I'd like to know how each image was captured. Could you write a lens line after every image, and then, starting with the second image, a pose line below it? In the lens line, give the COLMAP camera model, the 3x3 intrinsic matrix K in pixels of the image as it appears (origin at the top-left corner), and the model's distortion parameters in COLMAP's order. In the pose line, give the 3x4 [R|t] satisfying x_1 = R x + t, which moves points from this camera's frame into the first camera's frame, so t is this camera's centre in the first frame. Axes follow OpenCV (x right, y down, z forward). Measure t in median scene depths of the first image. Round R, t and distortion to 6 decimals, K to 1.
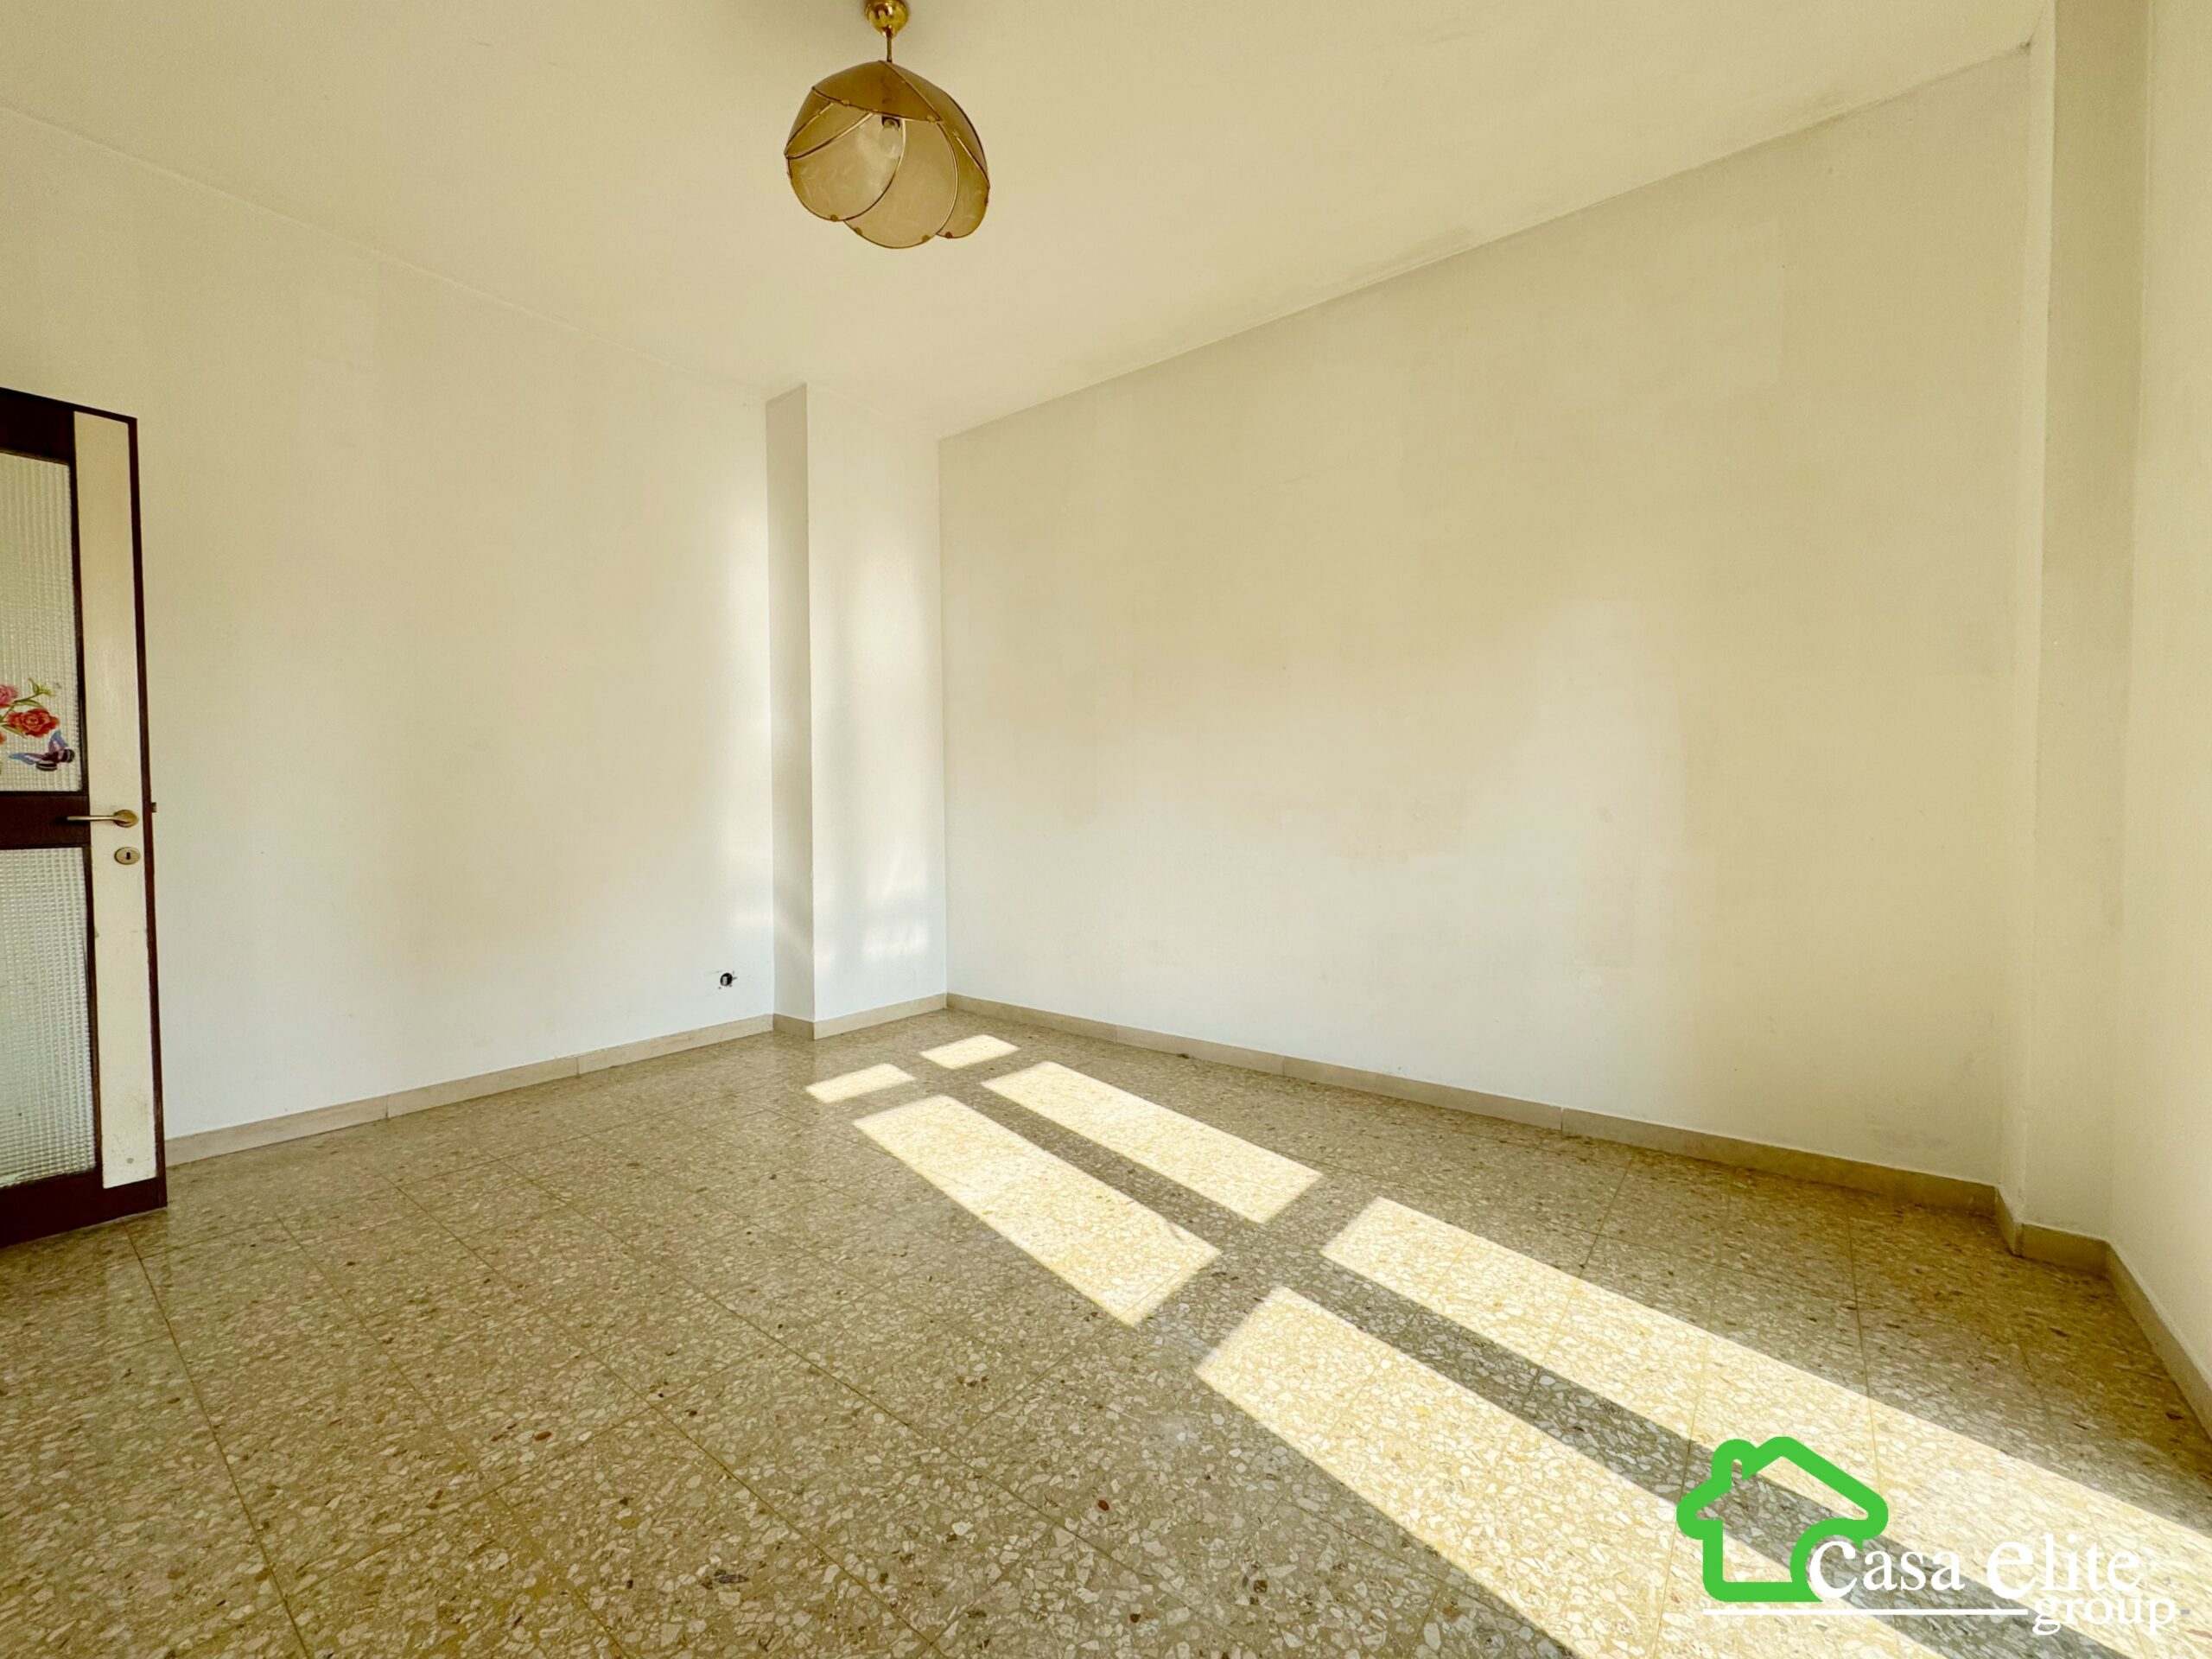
lens RADIAL K [[900.7, 0, 1092.4], [0, 900.7, 831.1], [0, 0, 1]] dist [-0.000248, 0.000187]
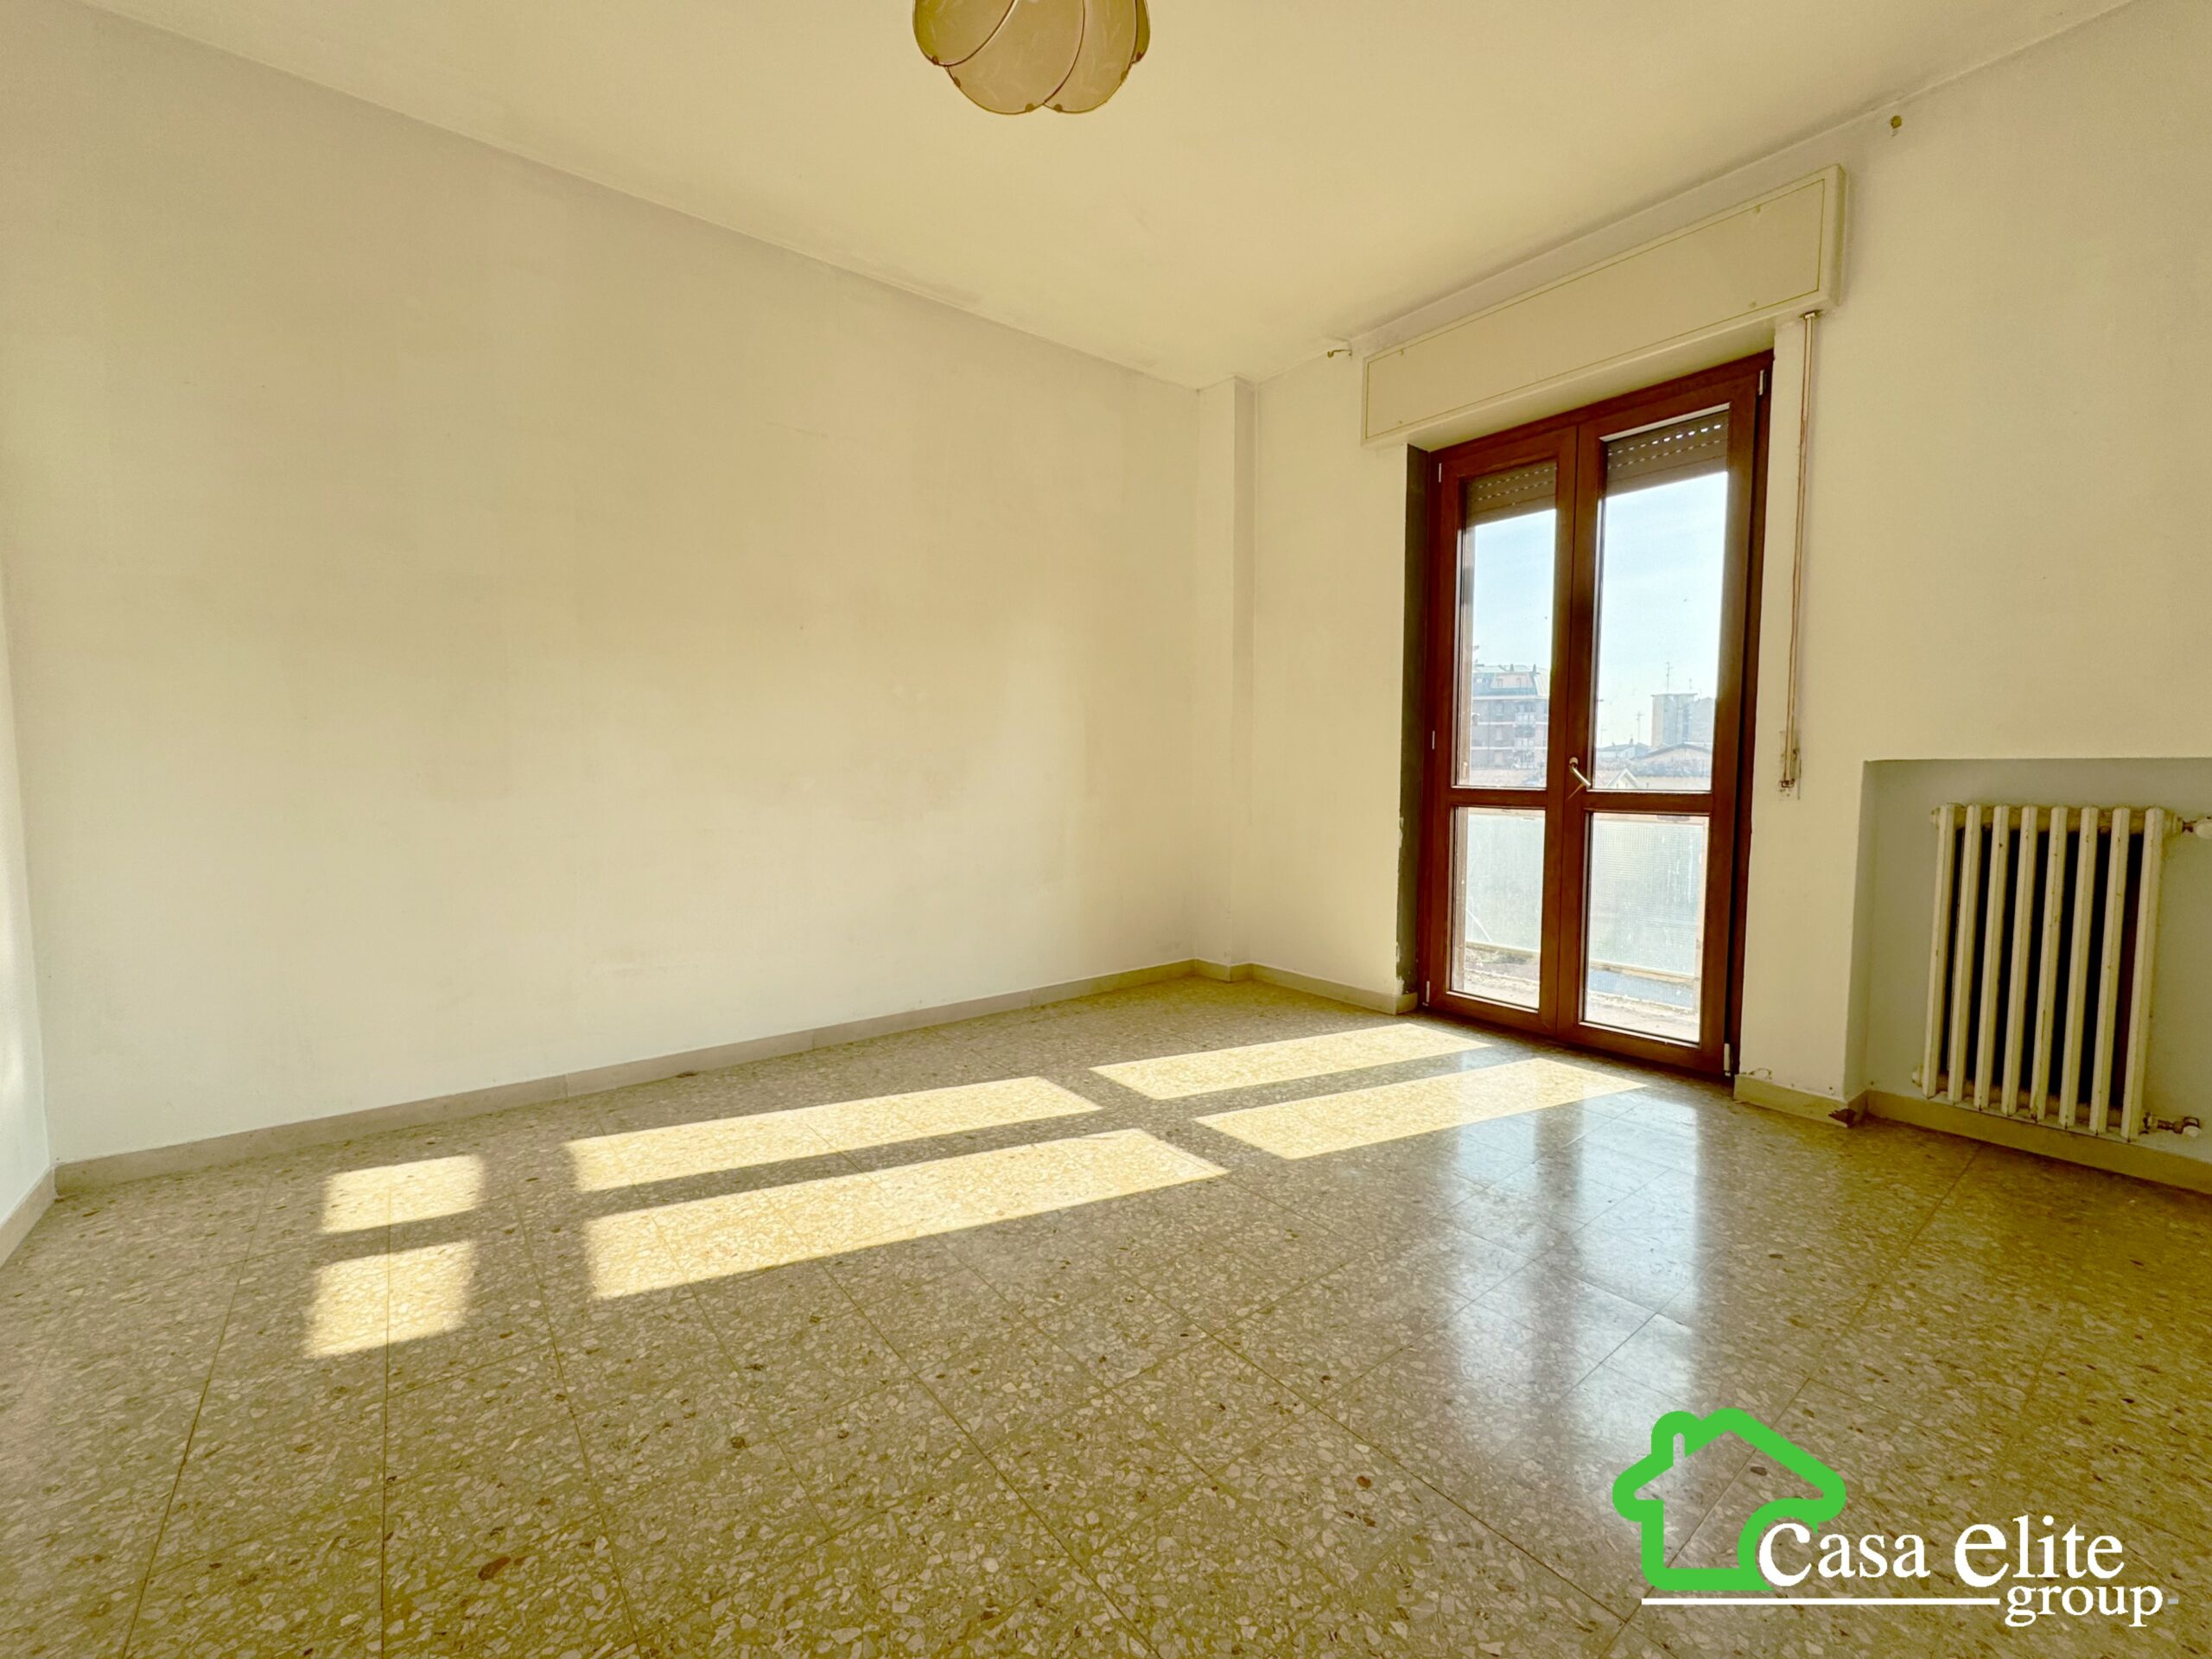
lens RADIAL K [[867.3, 0, 1126.5], [0, 867.3, 810.1], [0, 0, 1]] dist [-0.000647, 0.000043]
pose [[0.254654, -0.045415, 0.965965, -0.875870], [0.032672, 0.998730, 0.038343, -0.027090], [-0.966480, 0.021796, 0.255814, 0.586395]]
